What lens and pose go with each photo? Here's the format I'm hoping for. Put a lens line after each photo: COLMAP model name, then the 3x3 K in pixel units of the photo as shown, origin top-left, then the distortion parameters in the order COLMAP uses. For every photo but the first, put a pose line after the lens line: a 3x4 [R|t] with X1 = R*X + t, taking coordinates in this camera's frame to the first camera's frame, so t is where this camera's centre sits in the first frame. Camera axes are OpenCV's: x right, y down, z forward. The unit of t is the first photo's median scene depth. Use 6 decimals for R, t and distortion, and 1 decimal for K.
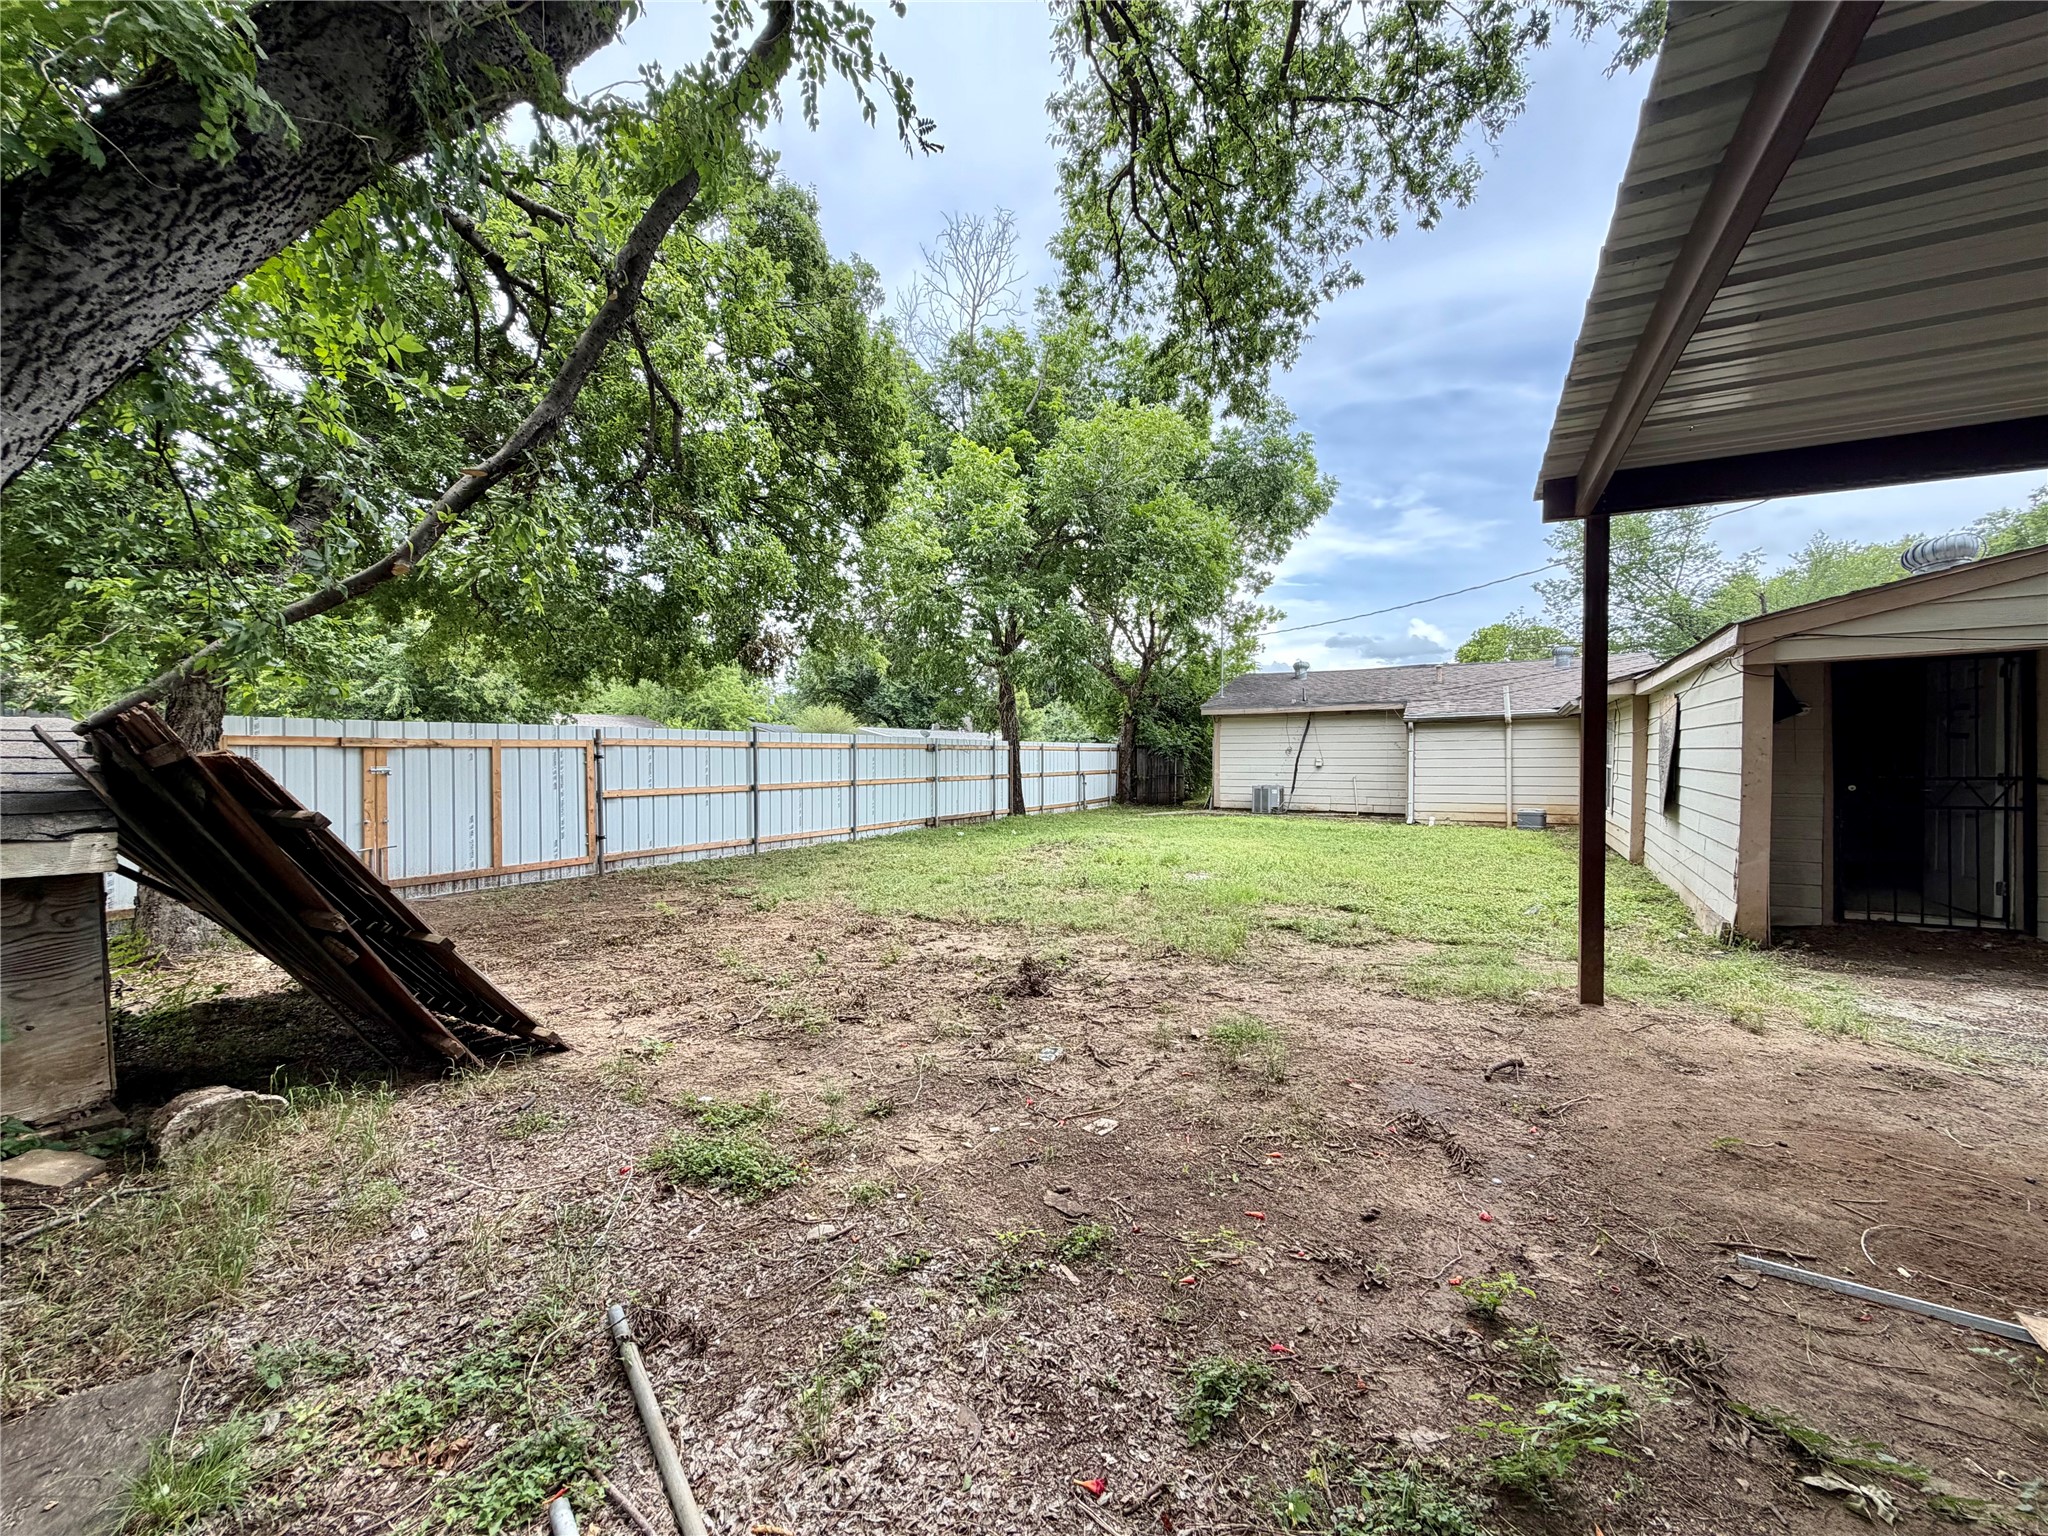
lens RADIAL K [[819.5, 0, 1017.3], [0, 819.5, 768.4], [0, 0, 1]] dist [0.003035, 0.000276]
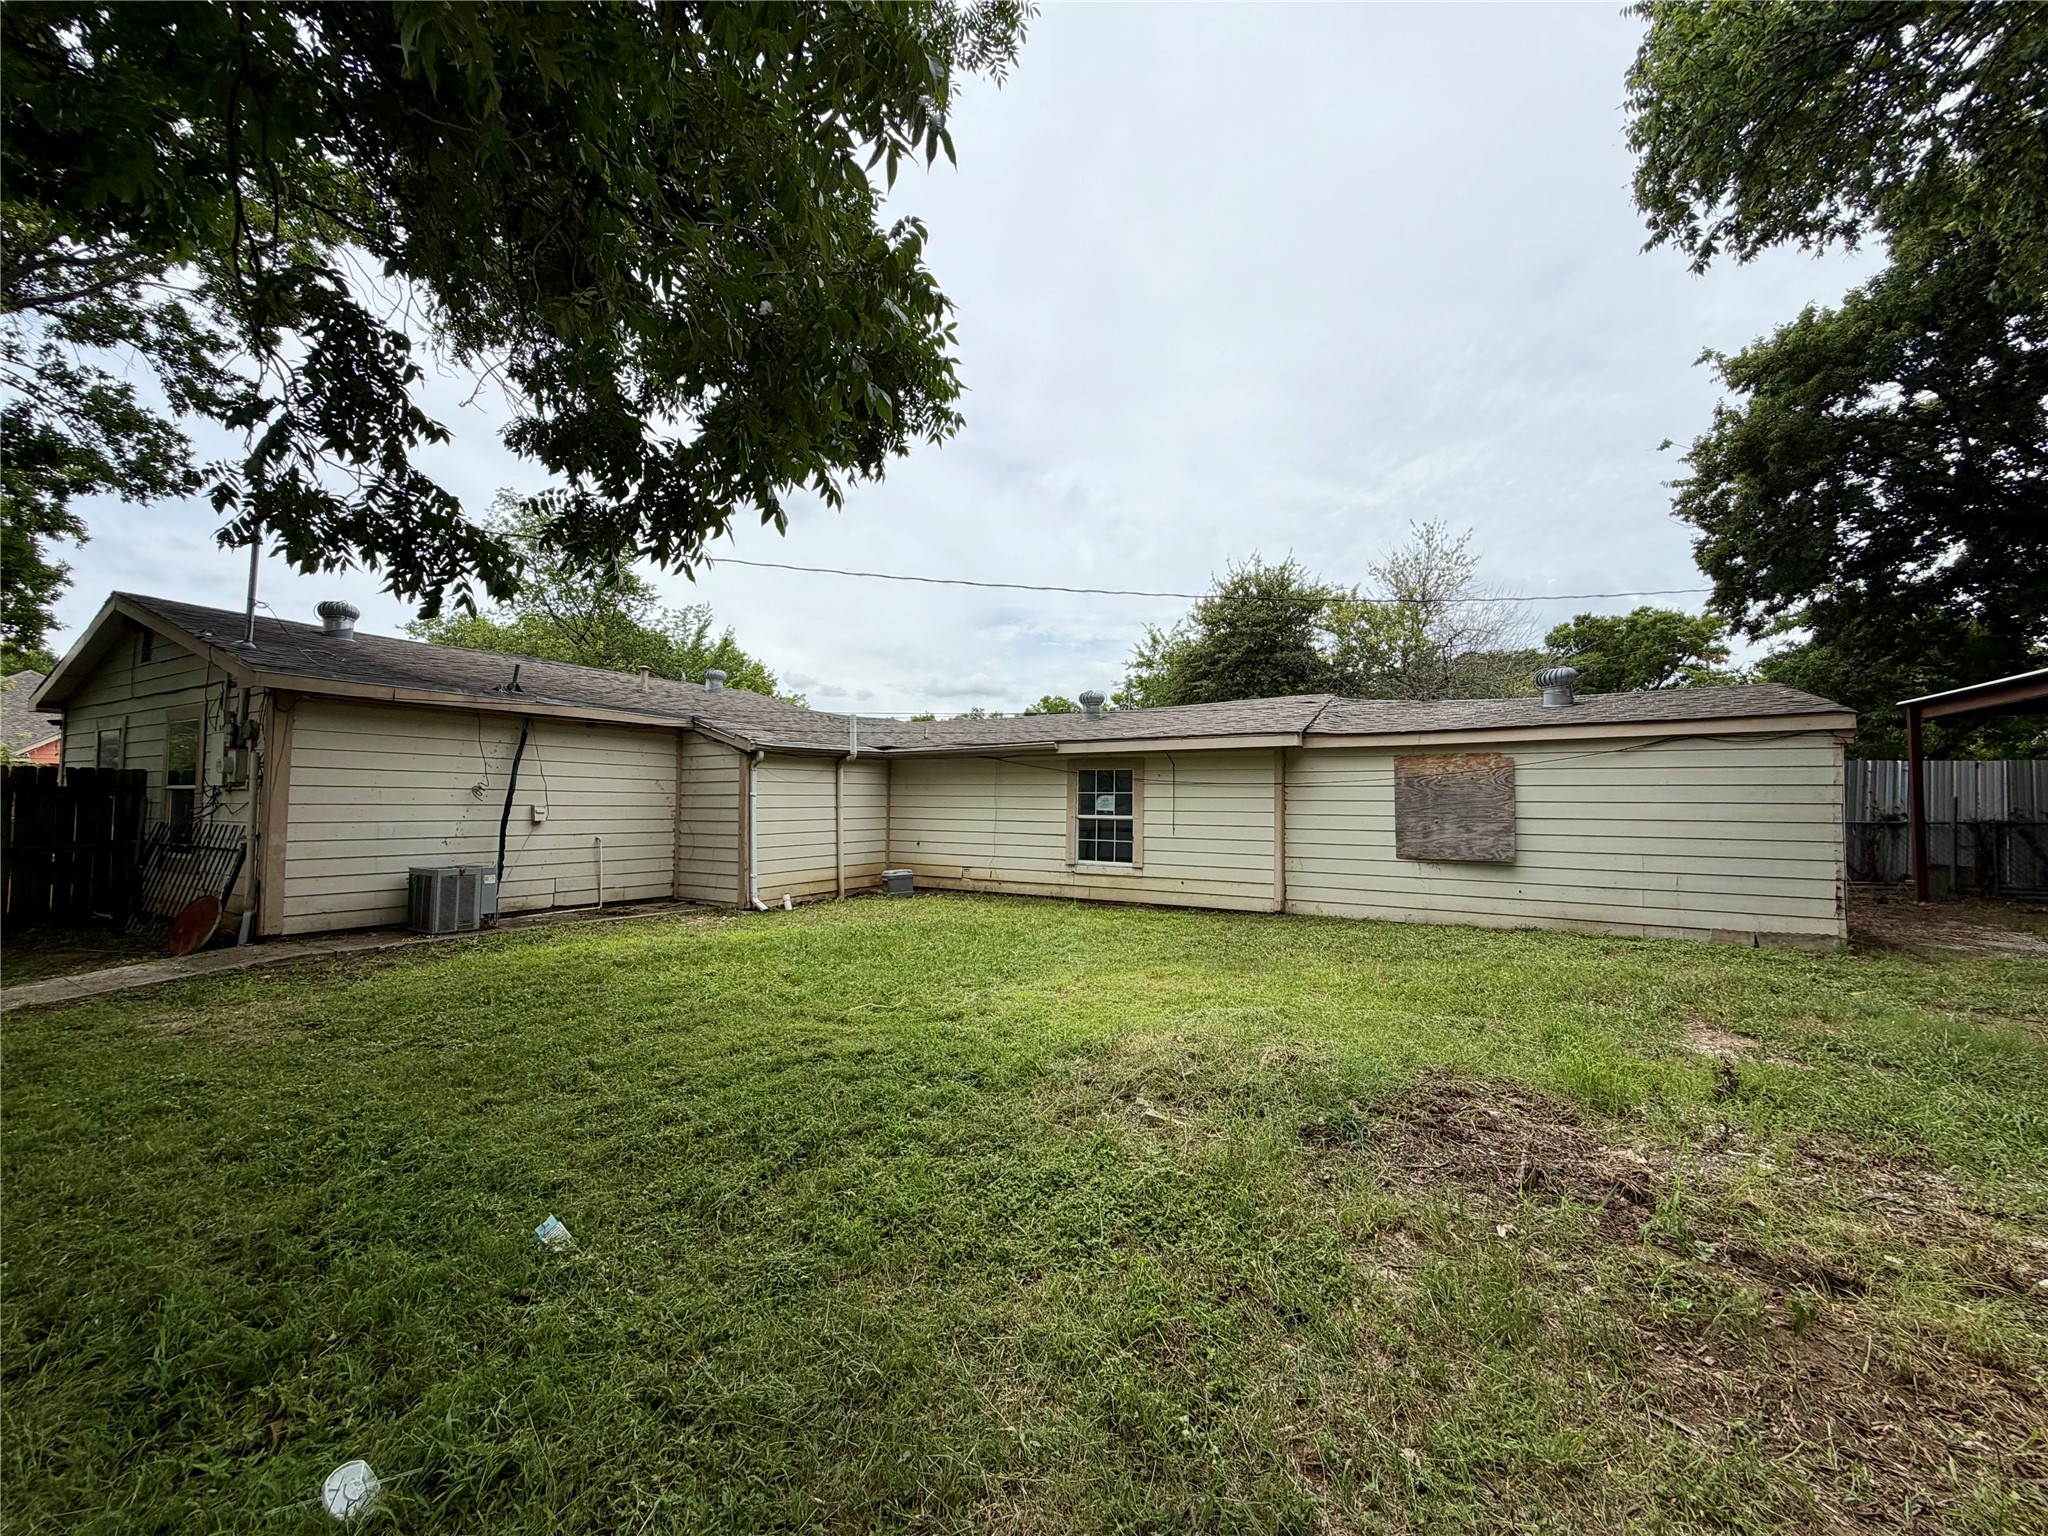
lens RADIAL K [[819.5, 0, 1018.6], [0, 819.5, 771.3], [0, 0, 1]] dist [0.003035, 0.000276]
pose [[0.005651, 0.043464, 0.999039, -0.312562], [0.008538, 0.999016, -0.043511, -0.019836], [-0.999948, 0.008776, 0.005275, 1.488646]]
